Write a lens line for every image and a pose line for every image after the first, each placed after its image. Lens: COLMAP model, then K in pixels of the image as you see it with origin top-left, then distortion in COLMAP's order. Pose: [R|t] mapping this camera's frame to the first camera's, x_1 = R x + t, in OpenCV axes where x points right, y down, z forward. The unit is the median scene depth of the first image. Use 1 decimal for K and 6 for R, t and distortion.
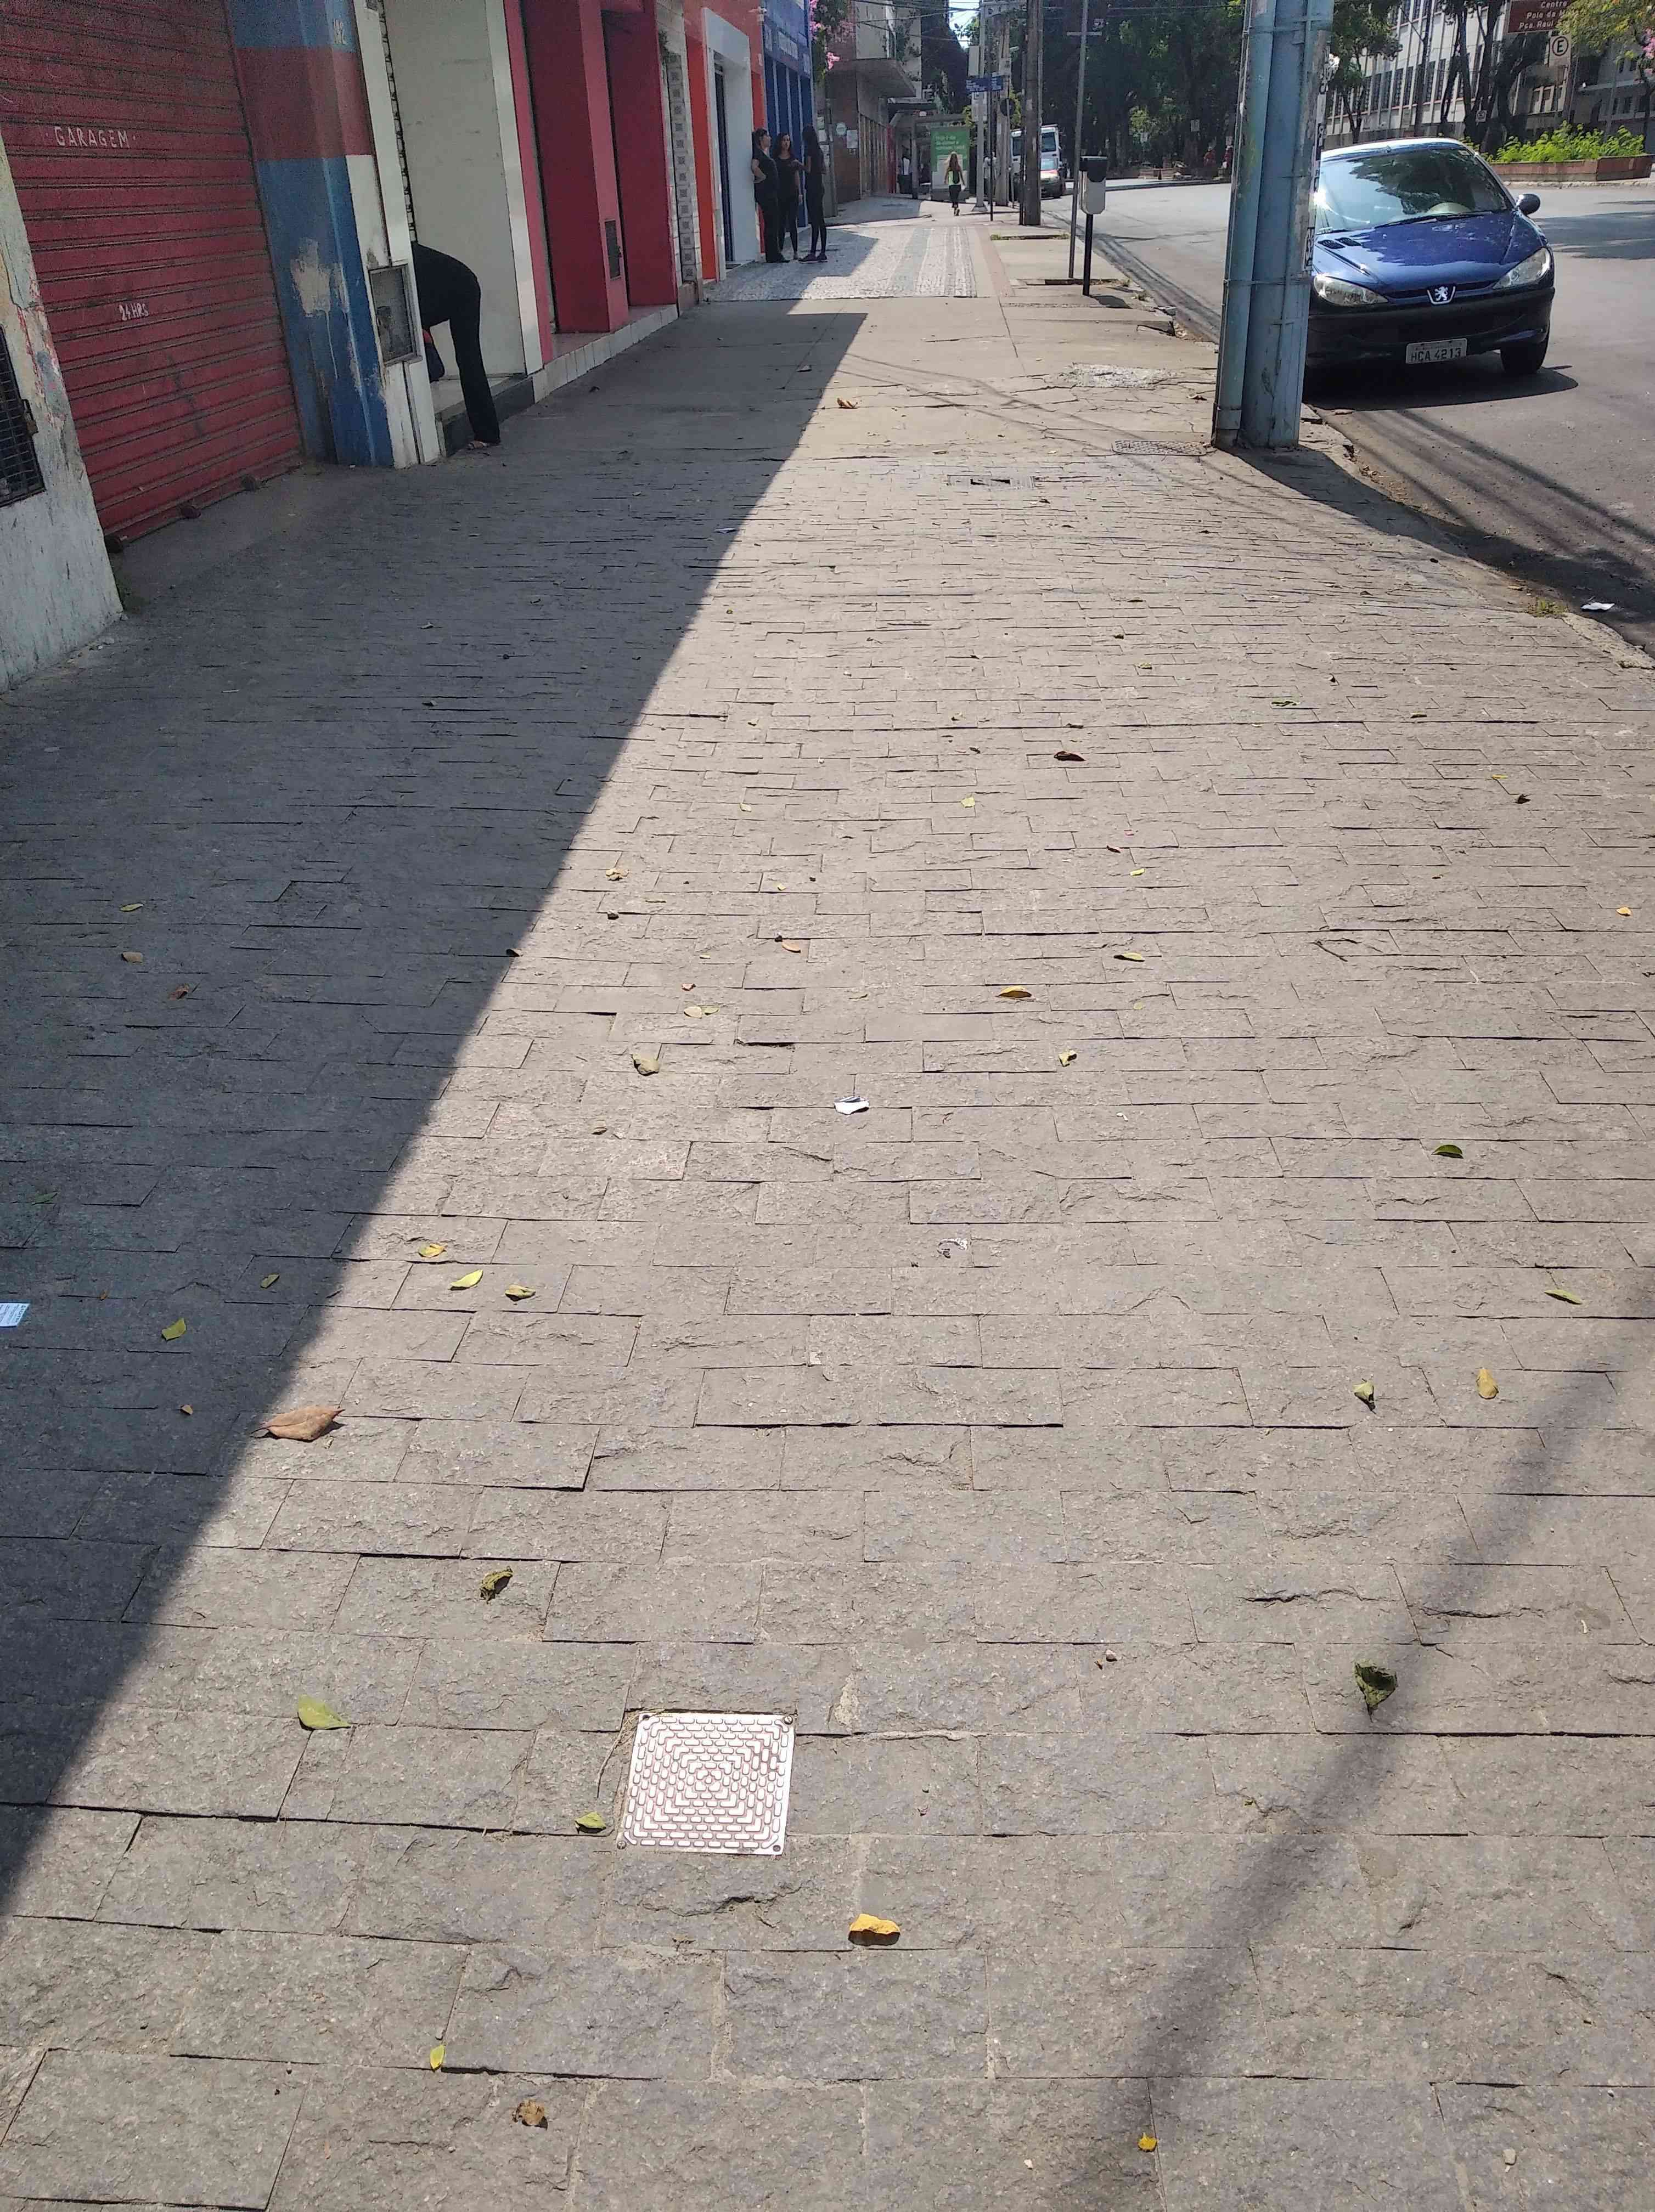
lens RADIAL K [[1694.2, 0, 819.8], [0, 1694.2, 1106.5], [0, 0, 1]] dist [0.020073, -0.033581]
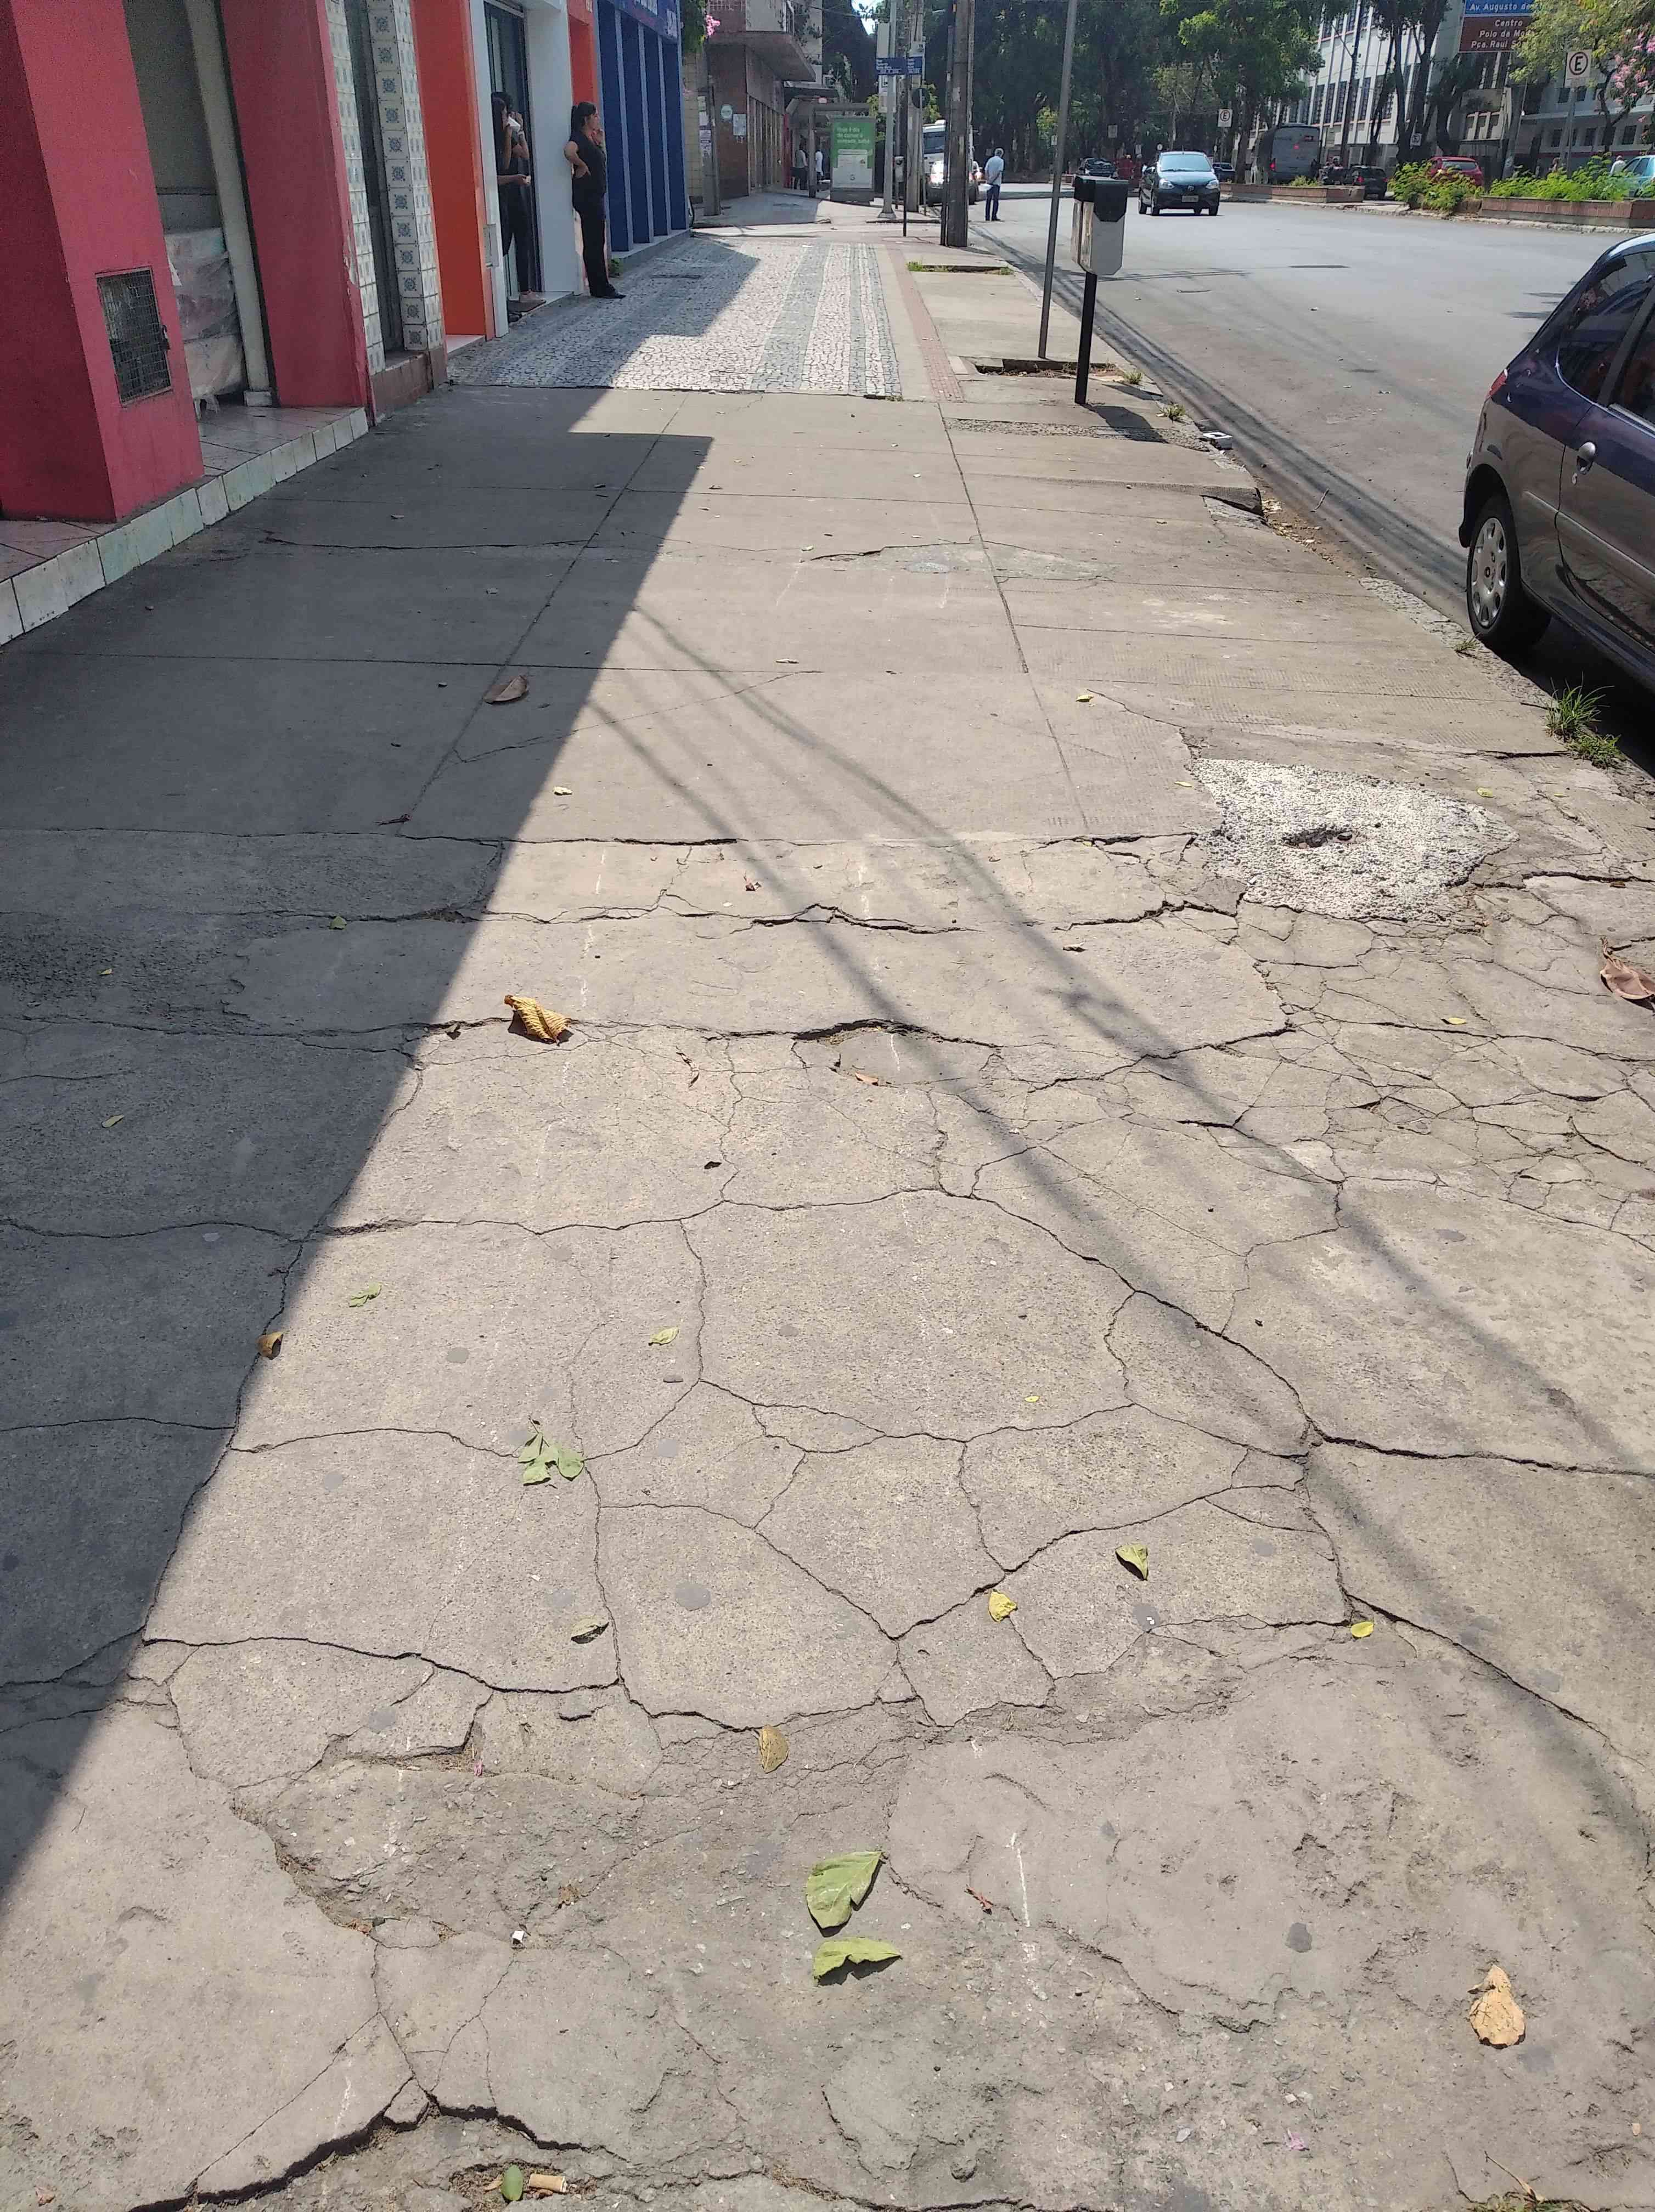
lens RADIAL K [[1694.2, 0, 840.2], [0, 1694.2, 1100.3], [0, 0, 1]] dist [0.020073, -0.033581]
pose [[0.996768, 0.014789, 0.078962, 0.015870], [-0.015019, 0.999884, 0.002328, -0.138476], [-0.078918, -0.003506, 0.996875, 0.241910]]
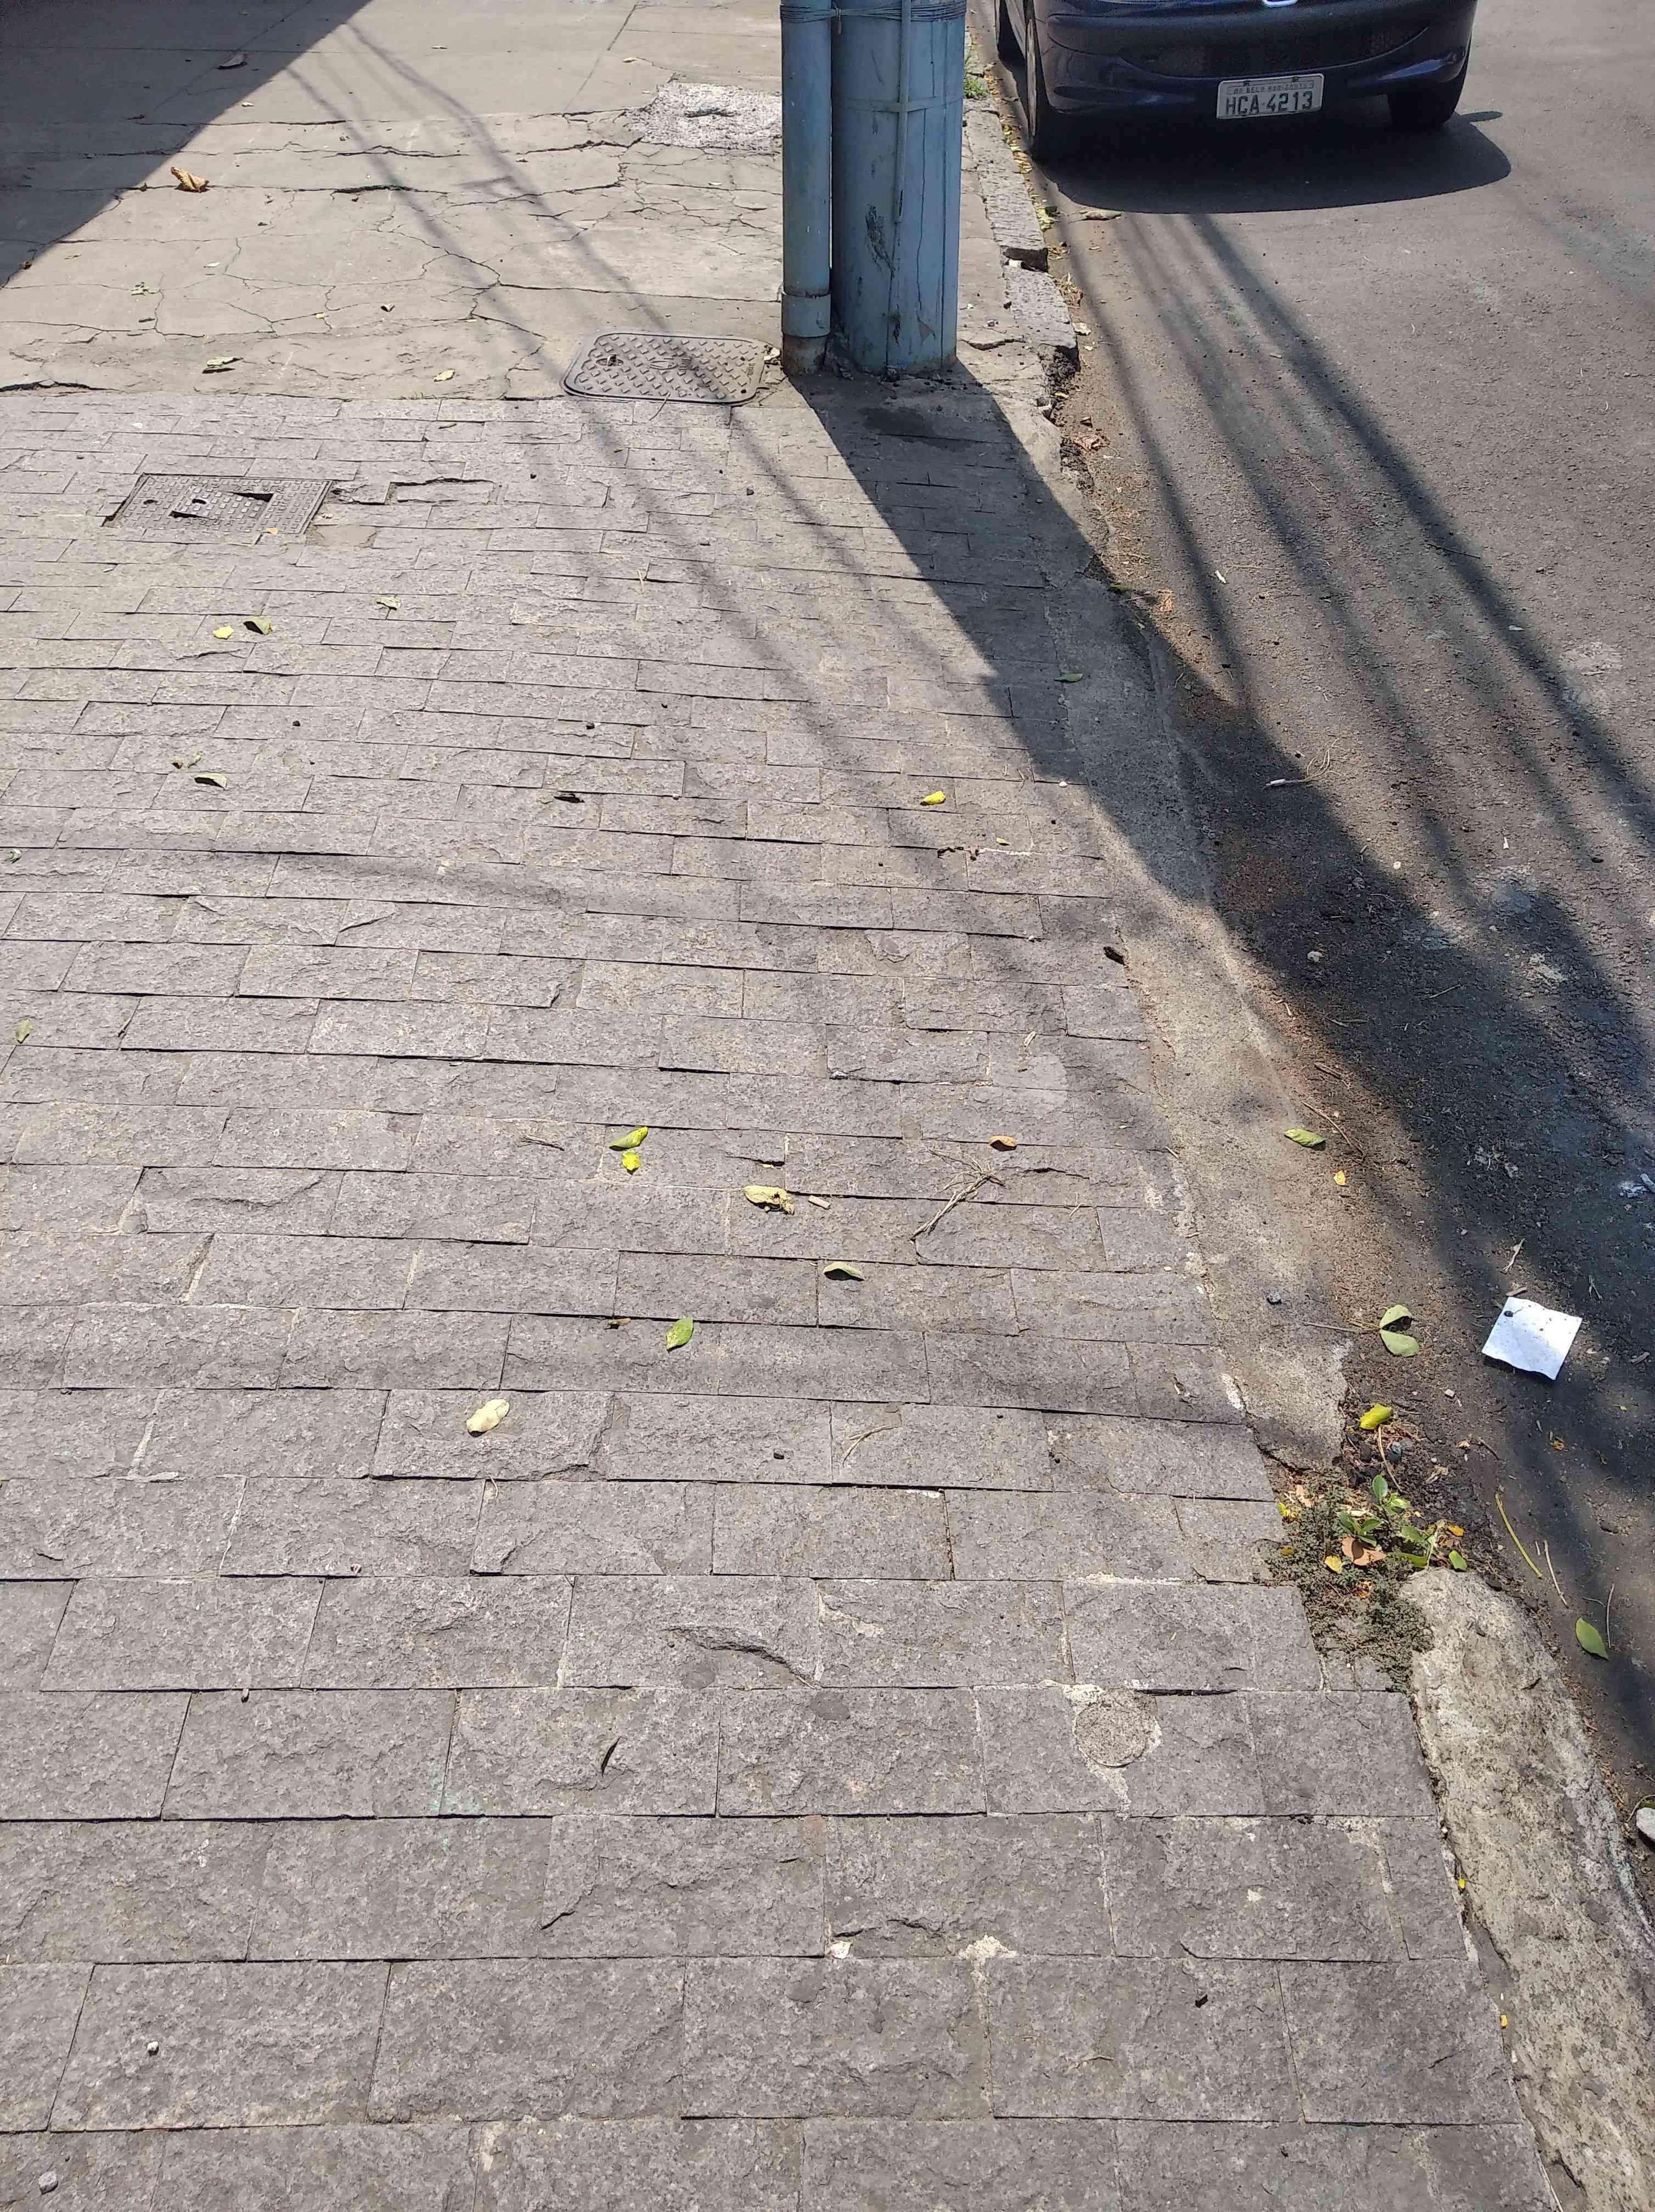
lens RADIAL K [[1694.2, 0, 831.3], [0, 1694.2, 1092.0], [0, 0, 1]] dist [0.020073, -0.033581]
pose [[0.997272, -0.018922, 0.071354, 0.060240], [0.004814, 0.981204, 0.192912, -0.080842], [-0.073663, -0.192042, 0.978618, 0.139752]]
